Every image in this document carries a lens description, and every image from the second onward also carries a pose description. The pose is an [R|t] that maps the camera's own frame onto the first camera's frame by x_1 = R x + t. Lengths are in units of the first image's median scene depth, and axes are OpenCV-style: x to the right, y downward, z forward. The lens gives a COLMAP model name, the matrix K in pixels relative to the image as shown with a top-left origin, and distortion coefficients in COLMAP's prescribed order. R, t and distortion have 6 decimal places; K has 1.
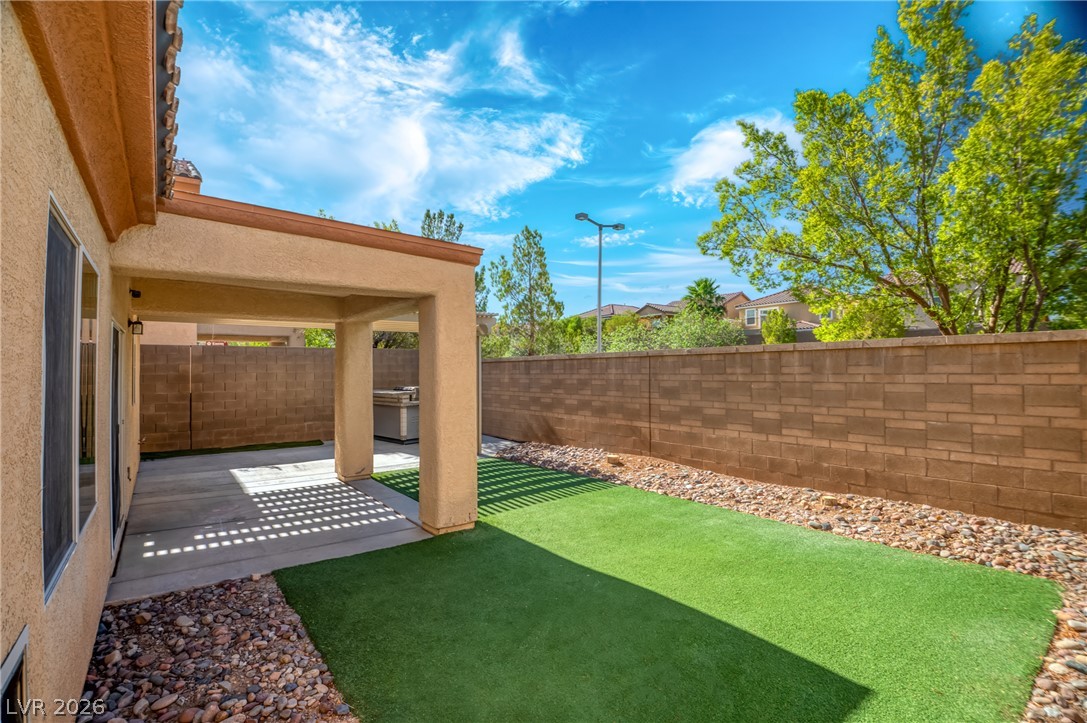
lens RADIAL K [[503.5, 0, 537.9], [0, 503.5, 361.4], [0, 0, 1]] dist [0.000205, -0.000316]
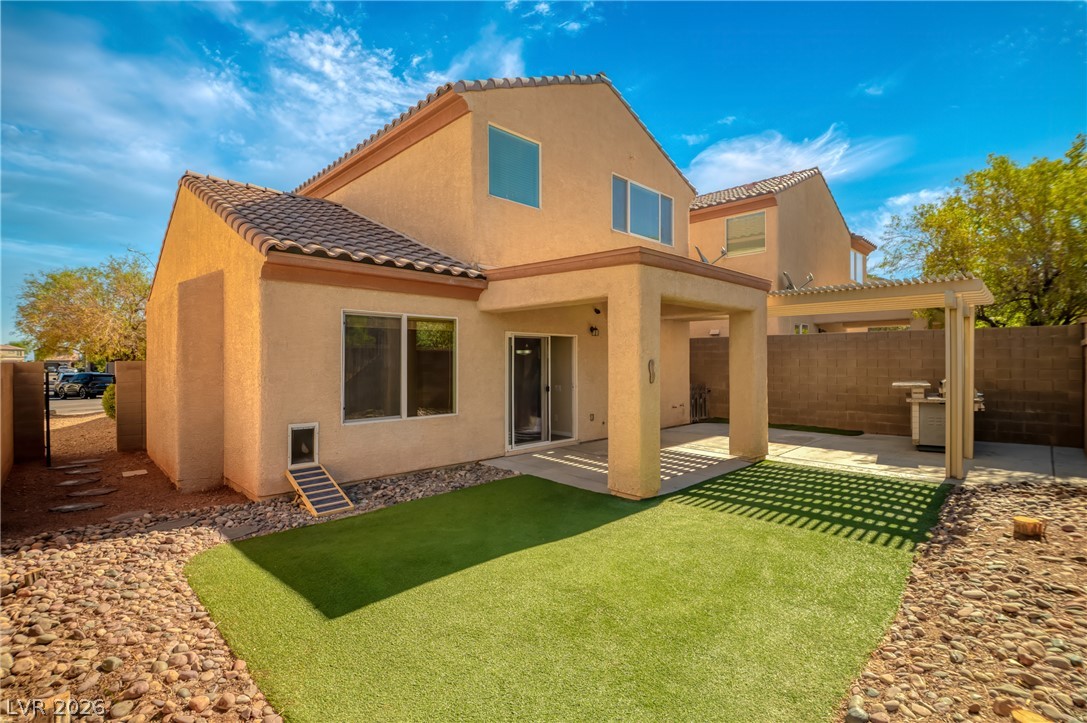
lens RADIAL K [[503.5, 0, 537.9], [0, 503.5, 361.4], [0, 0, 1]] dist [0.000205, -0.000316]
pose [[0.128959, 0.012274, -0.991574, 0.434973], [0.018410, 0.999721, 0.014769, 0.001660], [0.991479, -0.020159, 0.128697, 0.303306]]
